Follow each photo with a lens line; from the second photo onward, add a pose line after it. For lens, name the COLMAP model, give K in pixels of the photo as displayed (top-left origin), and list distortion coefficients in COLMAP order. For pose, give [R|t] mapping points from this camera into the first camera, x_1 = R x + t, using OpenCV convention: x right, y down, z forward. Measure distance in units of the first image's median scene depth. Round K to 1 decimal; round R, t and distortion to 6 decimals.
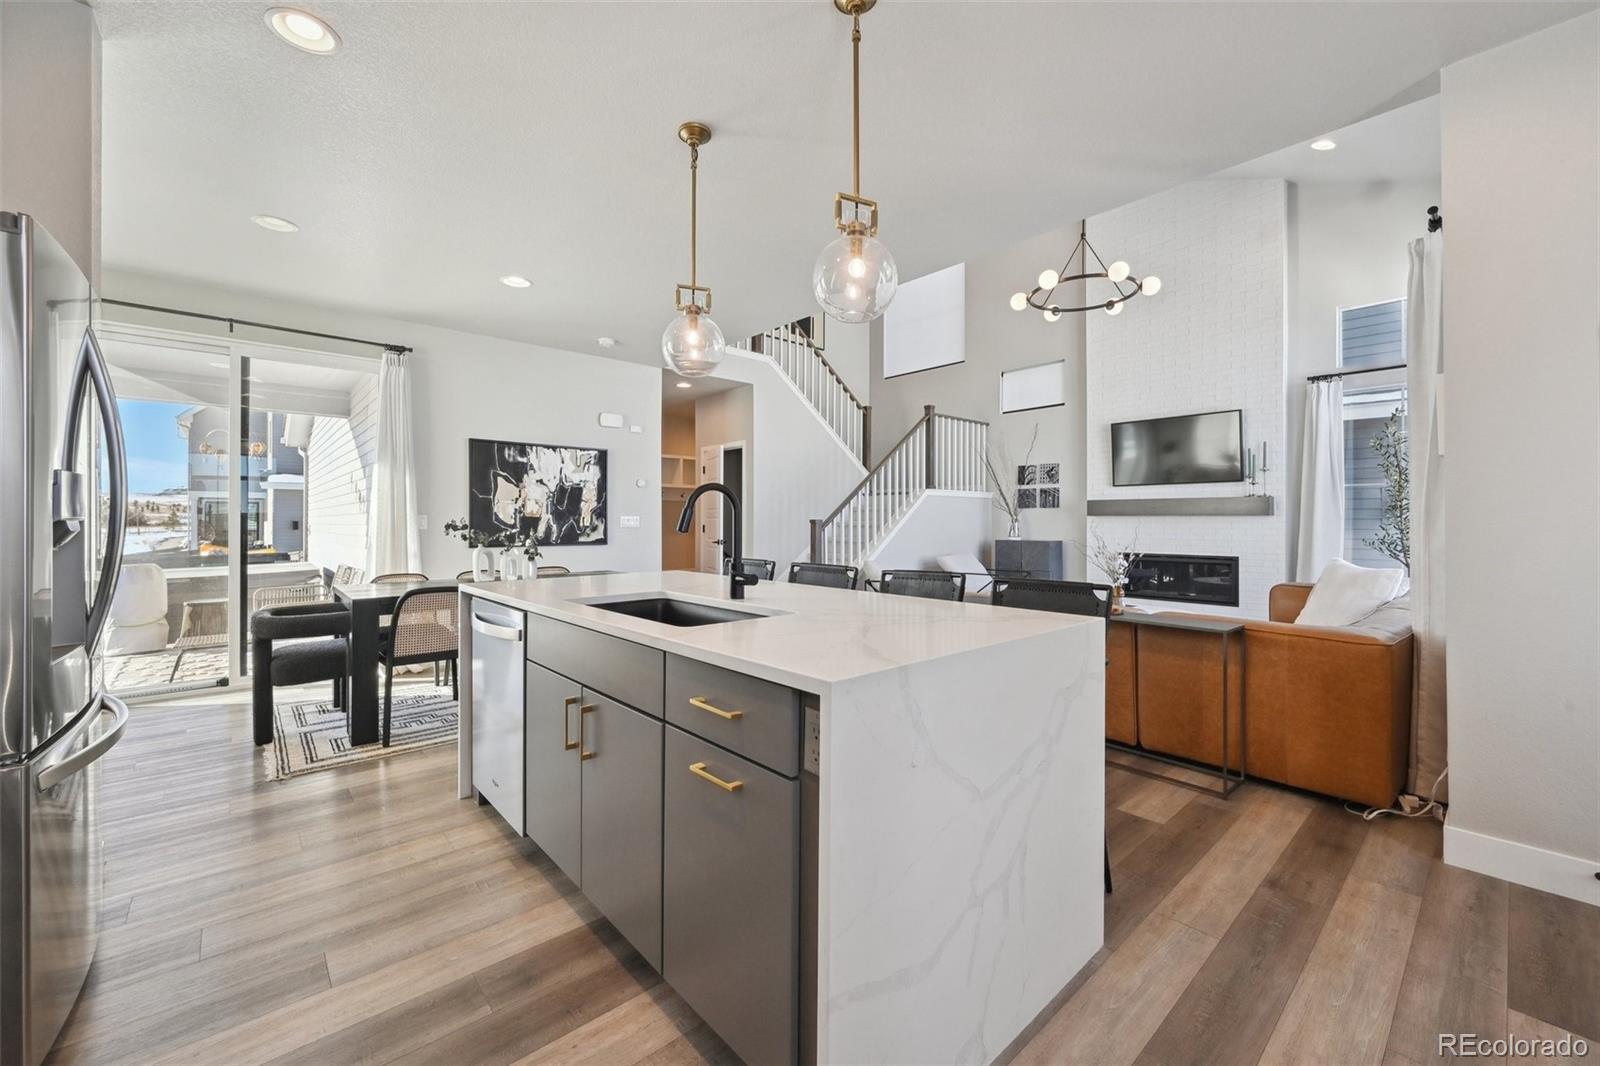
lens RADIAL K [[641.1, 0, 797.7], [0, 641.1, 518.2], [0, 0, 1]] dist [-0.001547, -0.000130]
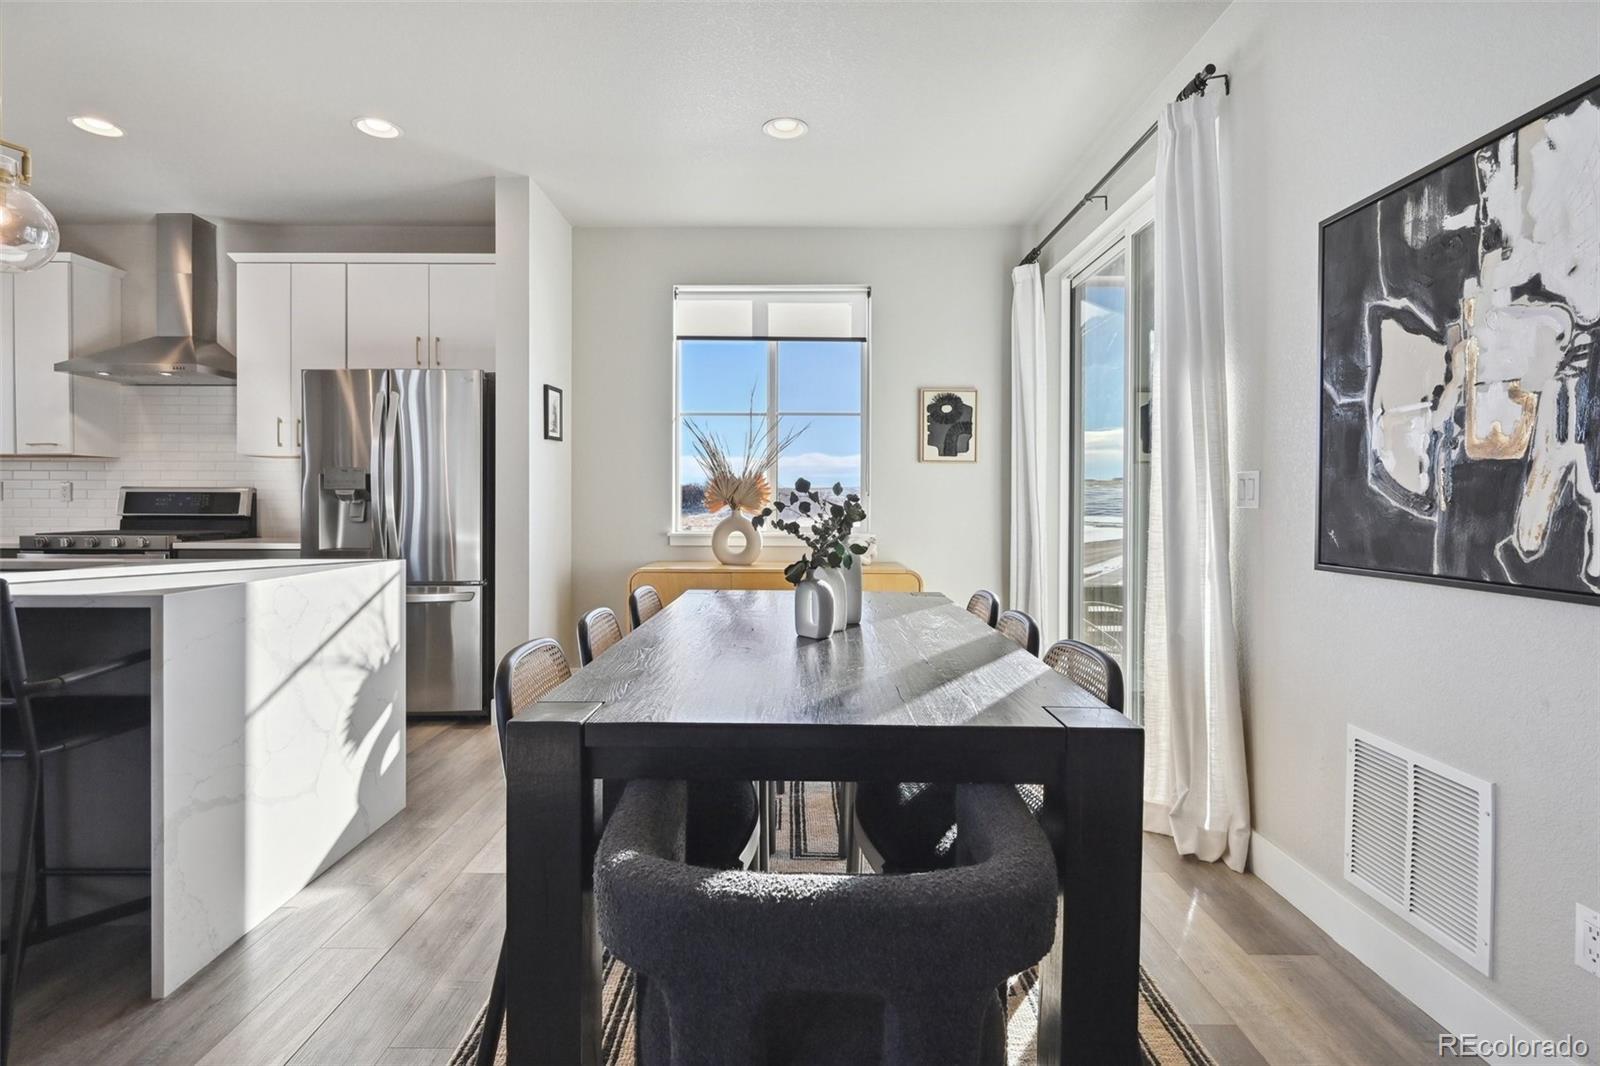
lens RADIAL K [[771.6, 0, 794.3], [0, 771.6, 504.6], [0, 0, 1]] dist [0.002250, 0.001540]
pose [[-0.667852, -0.000425, -0.744294, -0.048608], [-0.000098, 1.000000, -0.000483, 0.012874], [0.744294, -0.000250, -0.667852, 0.942002]]
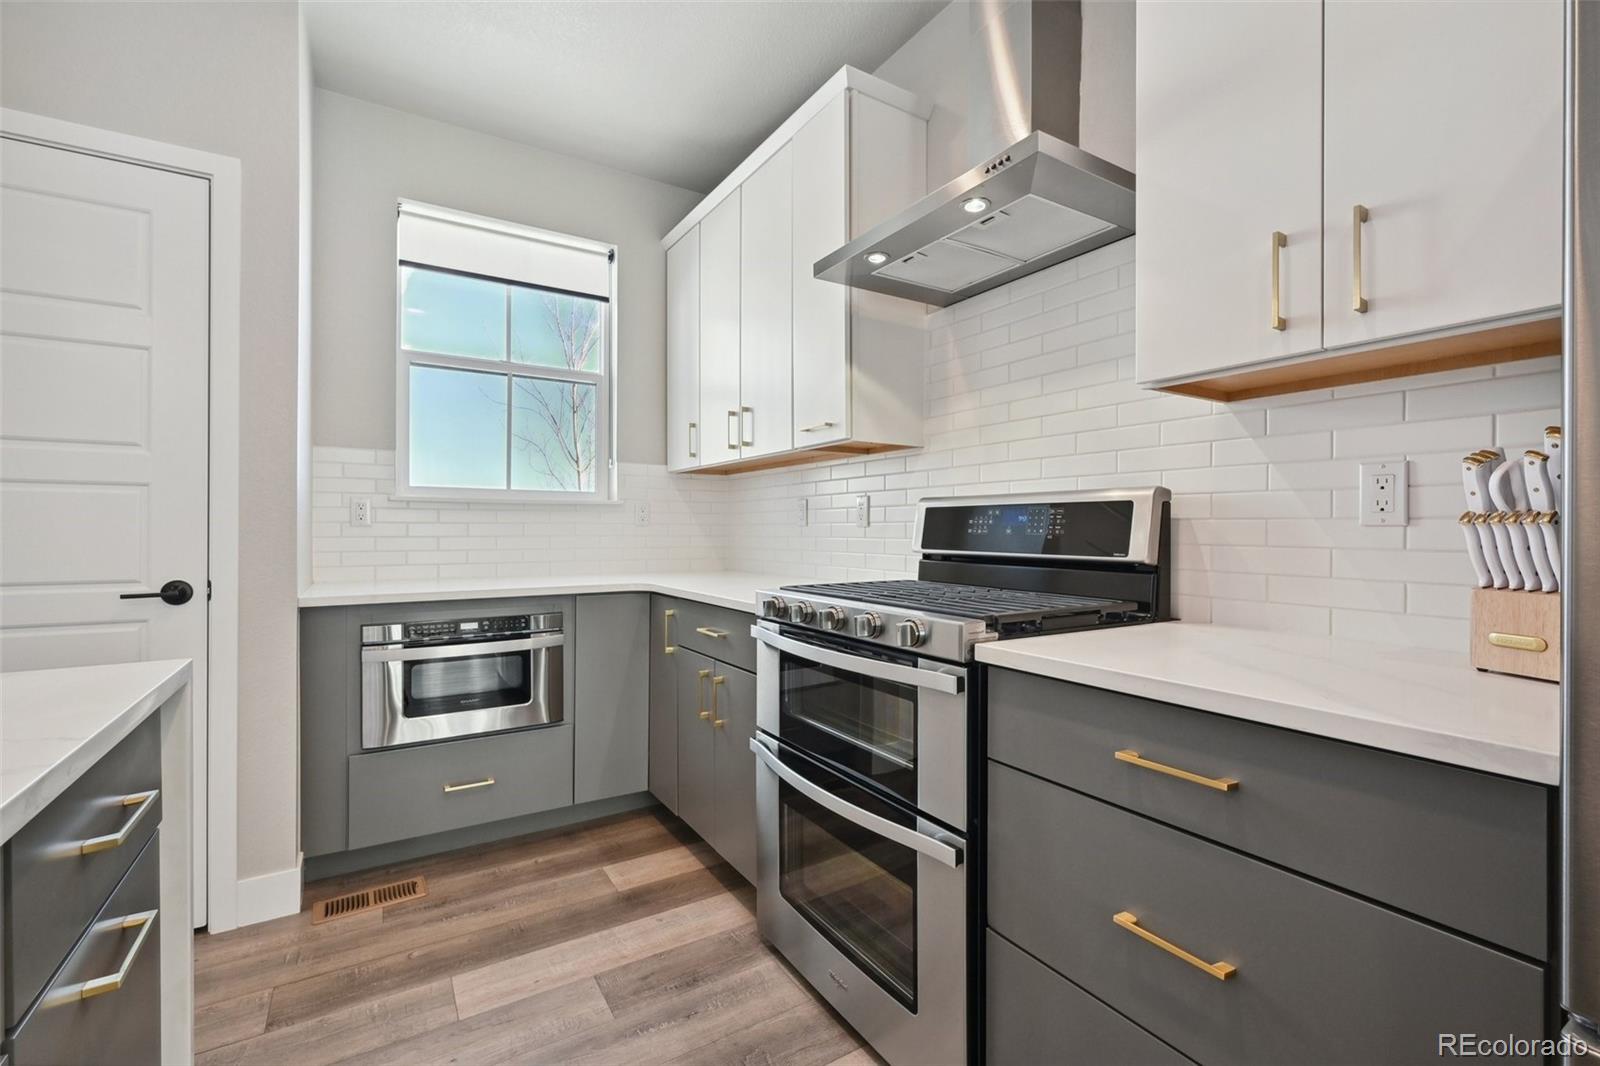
lens RADIAL K [[693.6, 0, 794.0], [0, 693.6, 528.5], [0, 0, 1]] dist [0.001746, 0.000092]
pose [[-0.985584, -0.003021, 0.169157, -0.166583], [-0.003914, 0.999980, -0.004948, 0.012904], [-0.169139, -0.005539, -0.985577, 0.320415]]
